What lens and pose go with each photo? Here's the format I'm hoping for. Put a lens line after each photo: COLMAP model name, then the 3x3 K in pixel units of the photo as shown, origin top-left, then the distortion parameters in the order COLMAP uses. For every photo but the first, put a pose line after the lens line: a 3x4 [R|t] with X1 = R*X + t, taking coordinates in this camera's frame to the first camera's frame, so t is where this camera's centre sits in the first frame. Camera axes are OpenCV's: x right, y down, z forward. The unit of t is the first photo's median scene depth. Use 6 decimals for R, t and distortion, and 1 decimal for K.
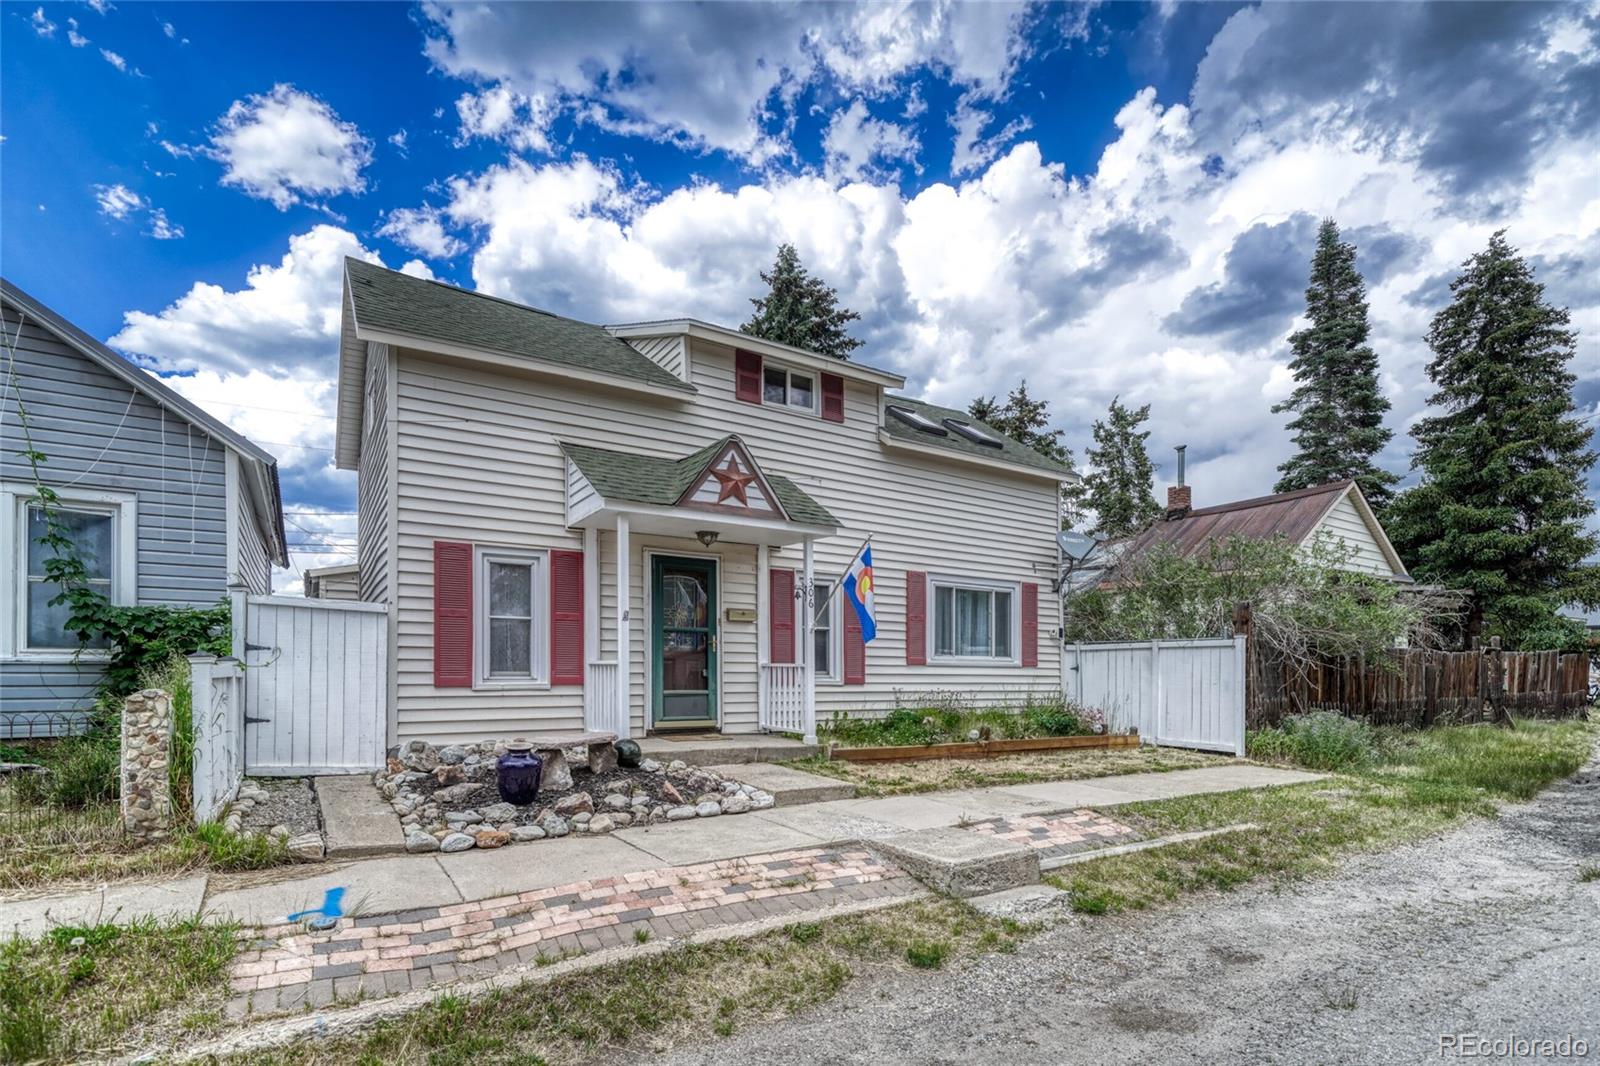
lens RADIAL K [[769.2, 0, 799.0], [0, 769.2, 662.6], [0, 0, 1]] dist [-0.001524, -0.000749]
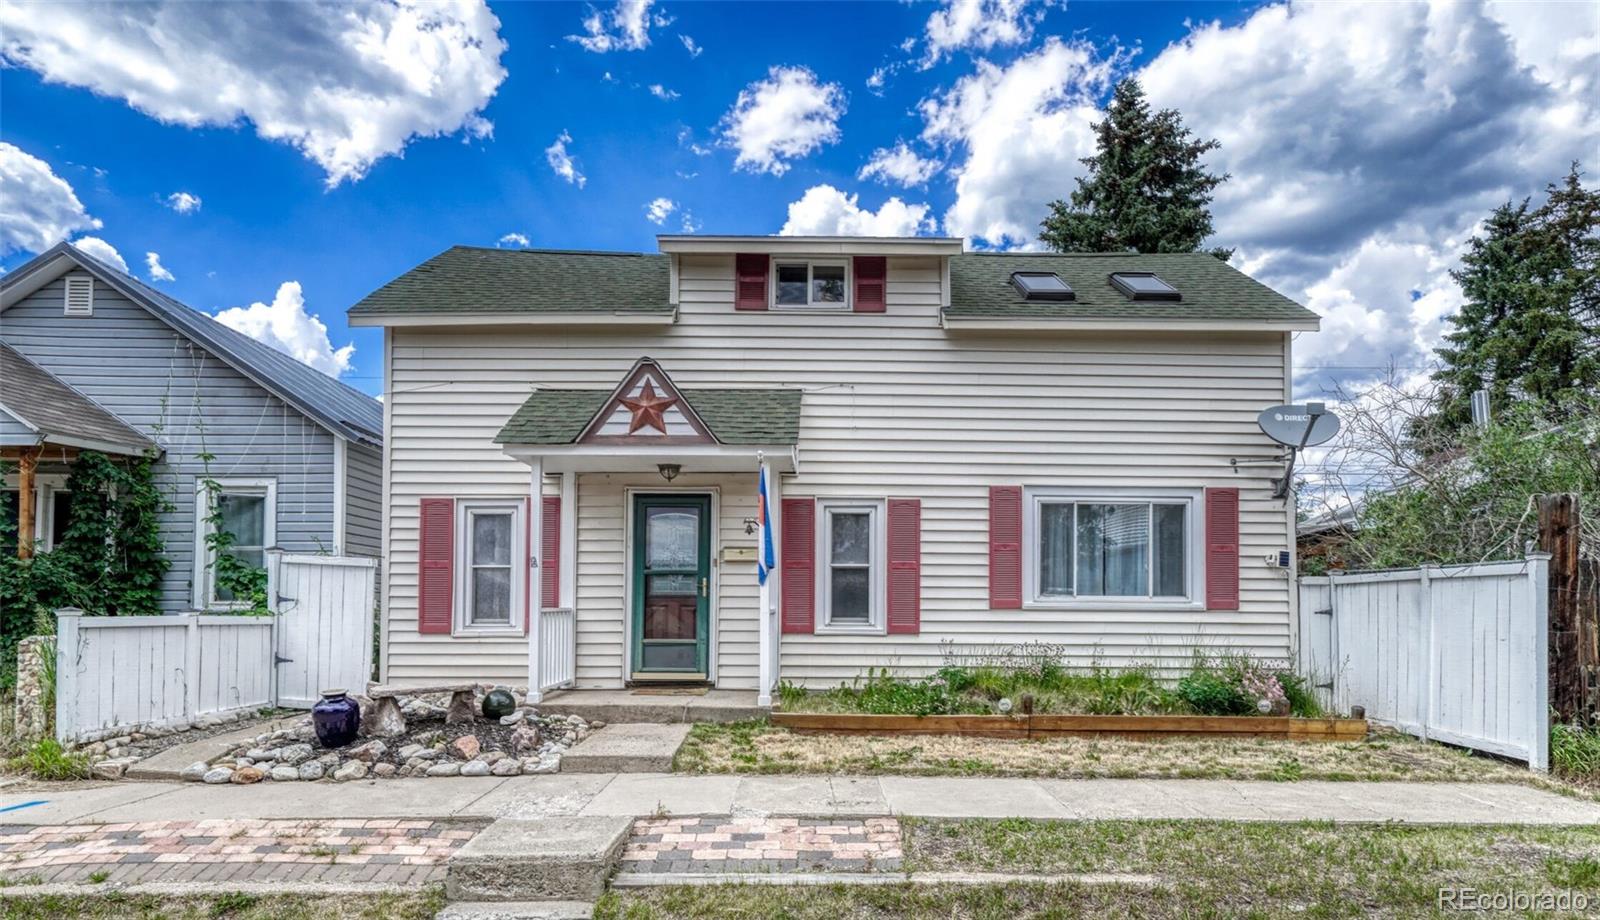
lens RADIAL K [[872.3, 0, 822.0], [0, 872.3, 587.5], [0, 0, 1]] dist [-0.000405, 0.000374]
pose [[0.855224, -0.016430, -0.517998, 0.493989], [0.008262, 0.999803, -0.018071, -0.004524], [0.518193, 0.011176, 0.855191, 0.188719]]
